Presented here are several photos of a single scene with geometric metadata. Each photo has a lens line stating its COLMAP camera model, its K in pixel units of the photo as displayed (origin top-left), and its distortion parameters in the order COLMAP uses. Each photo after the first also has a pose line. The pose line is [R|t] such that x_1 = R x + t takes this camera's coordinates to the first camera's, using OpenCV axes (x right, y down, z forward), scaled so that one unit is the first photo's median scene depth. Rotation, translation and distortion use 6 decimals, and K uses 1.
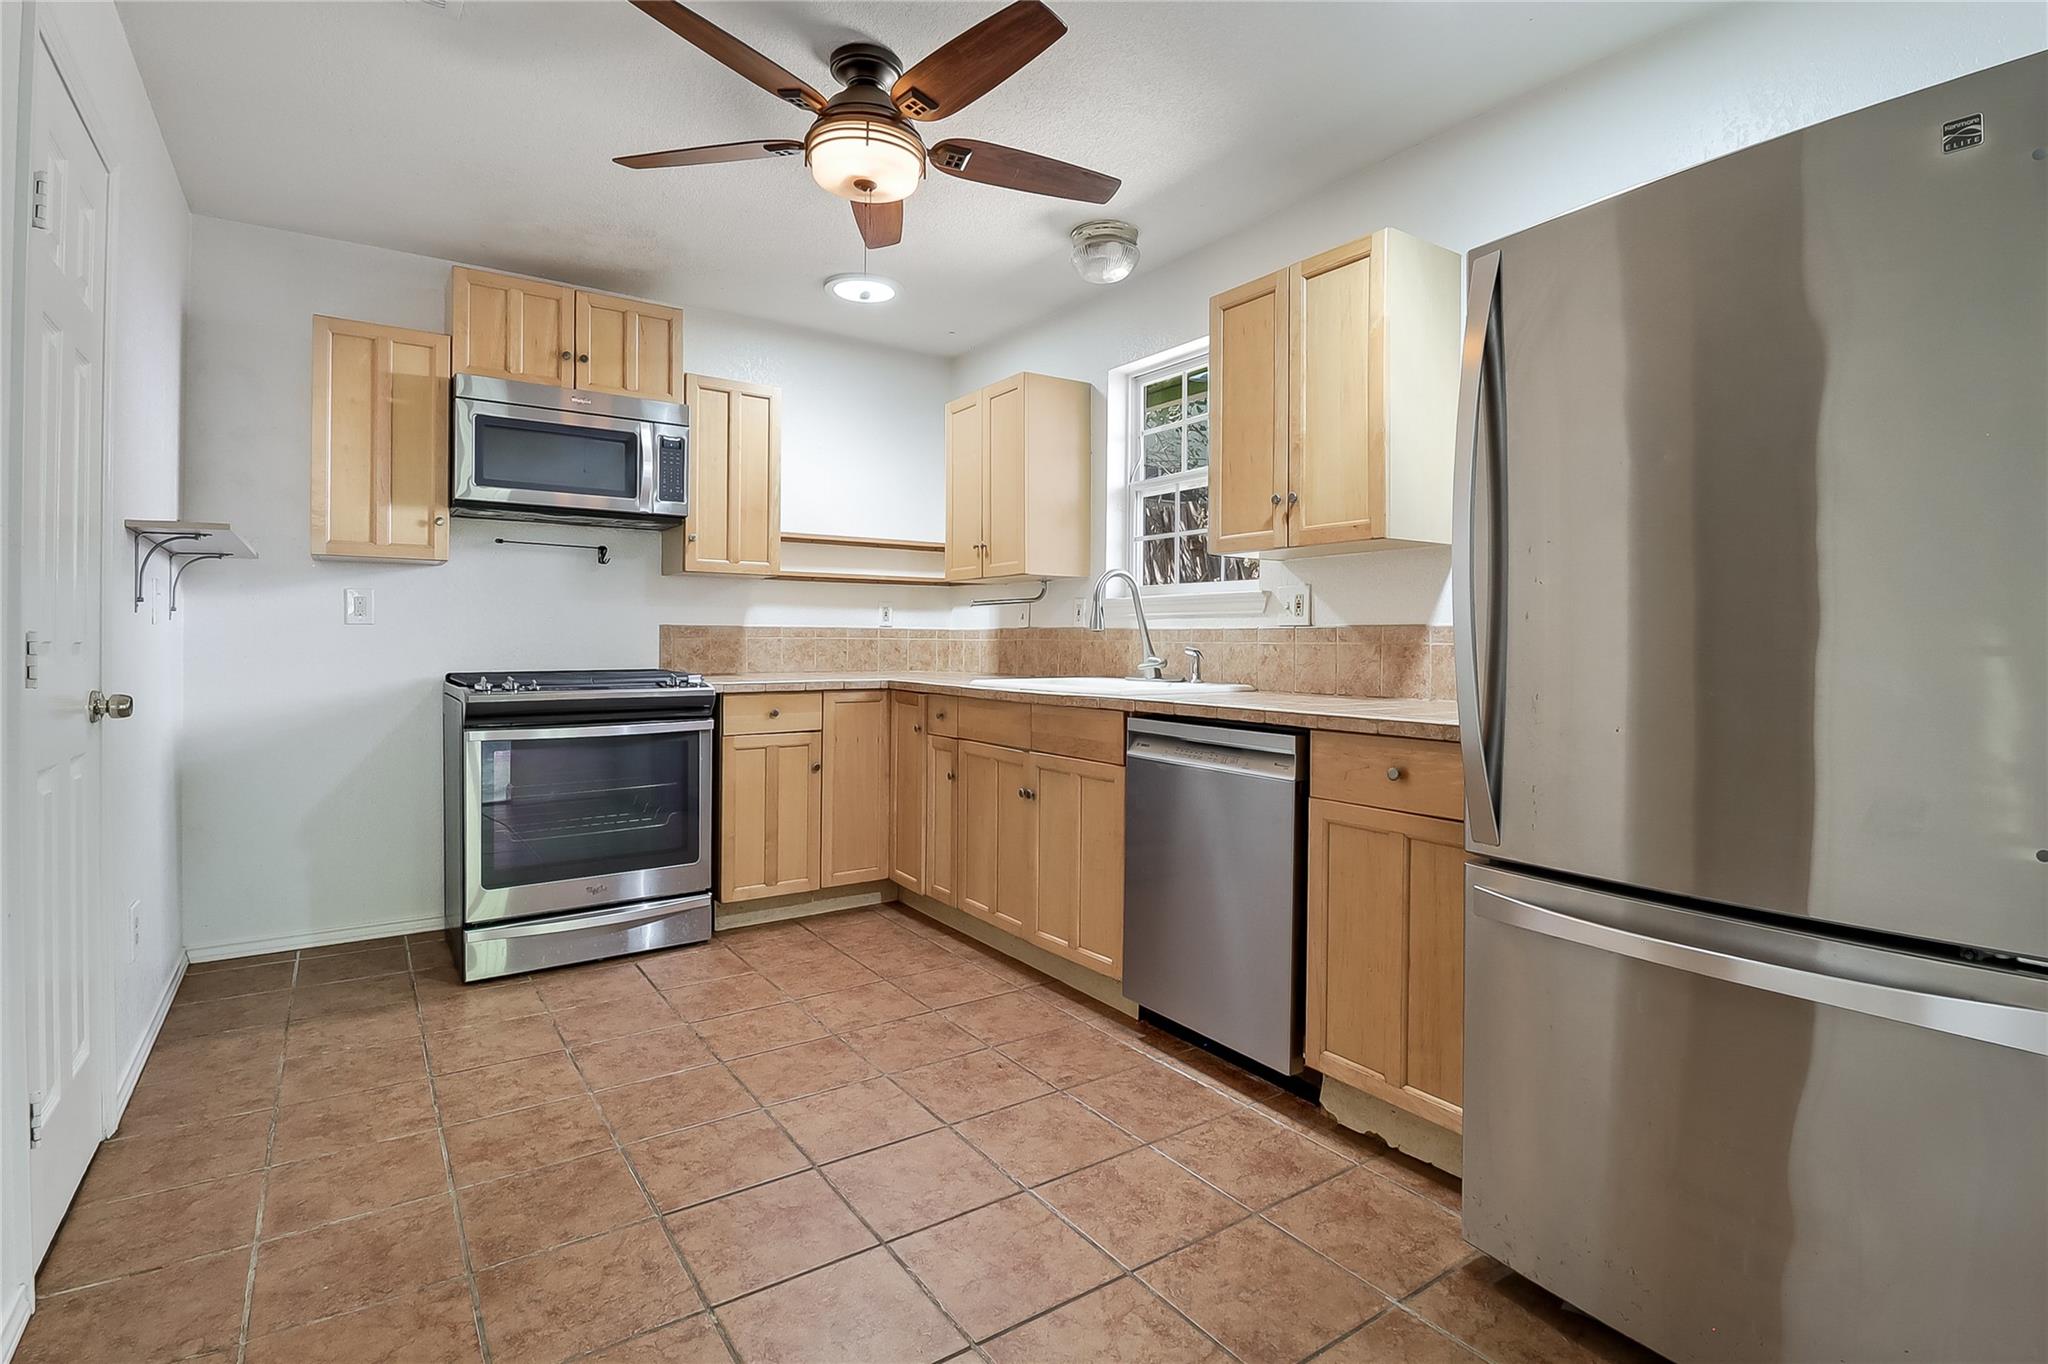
lens RADIAL K [[962.7, 0, 1000.6], [0, 962.7, 653.1], [0, 0, 1]] dist [0.019254, -0.003022]
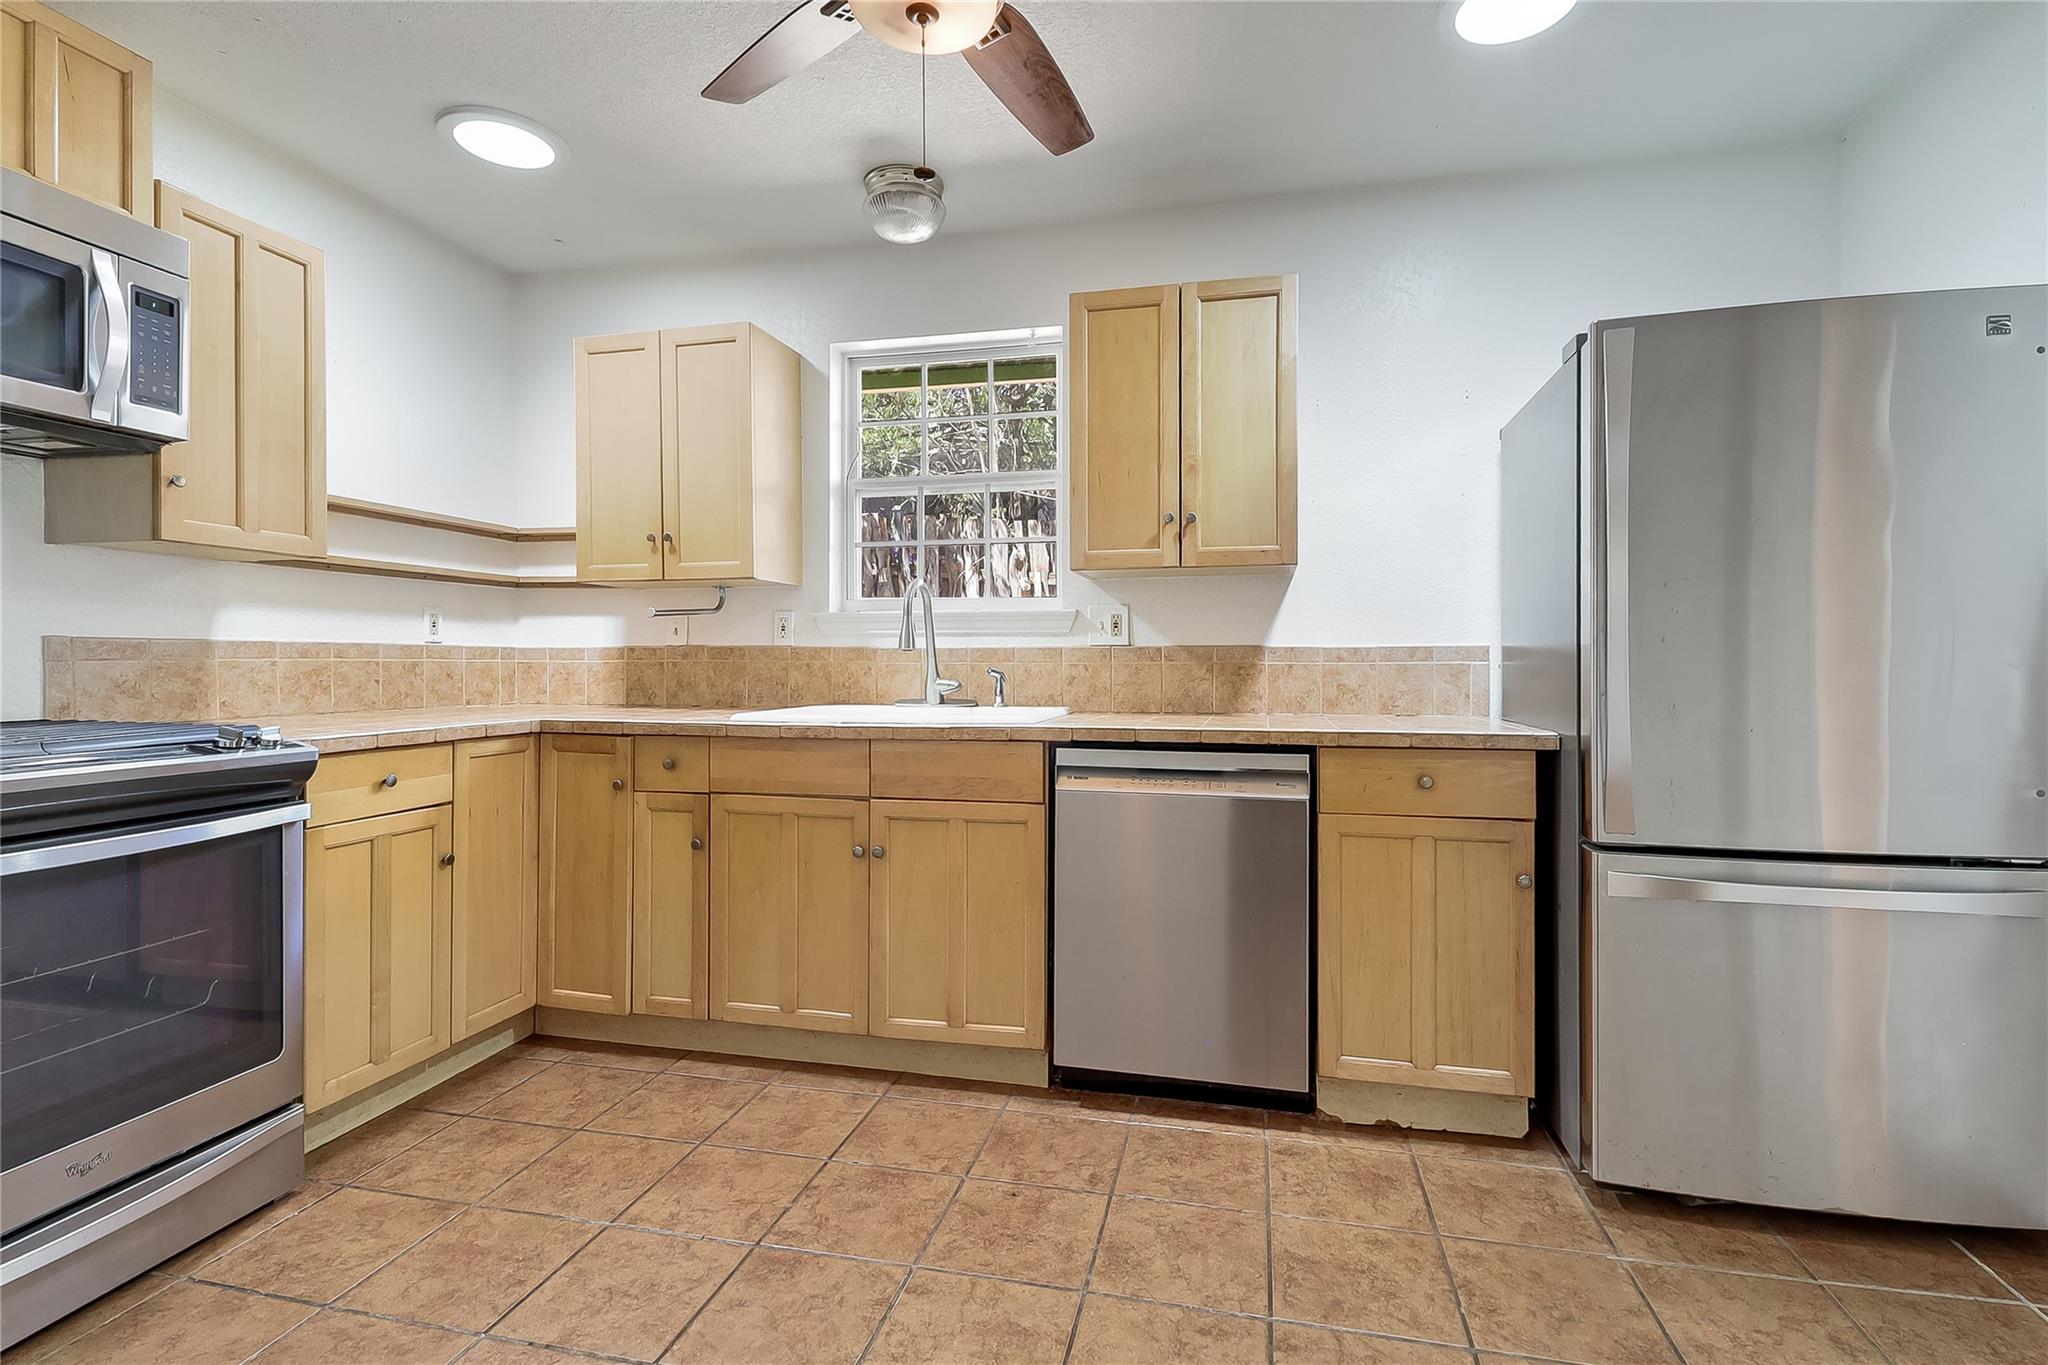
lens RADIAL K [[962.7, 0, 1023.9], [0, 962.7, 675.6], [0, 0, 1]] dist [0.019254, -0.003022]
pose [[0.740325, -0.015382, 0.672073, -0.413502], [0.013115, 0.999878, 0.008437, -0.006789], [-0.672121, 0.002568, 0.740437, 0.314496]]
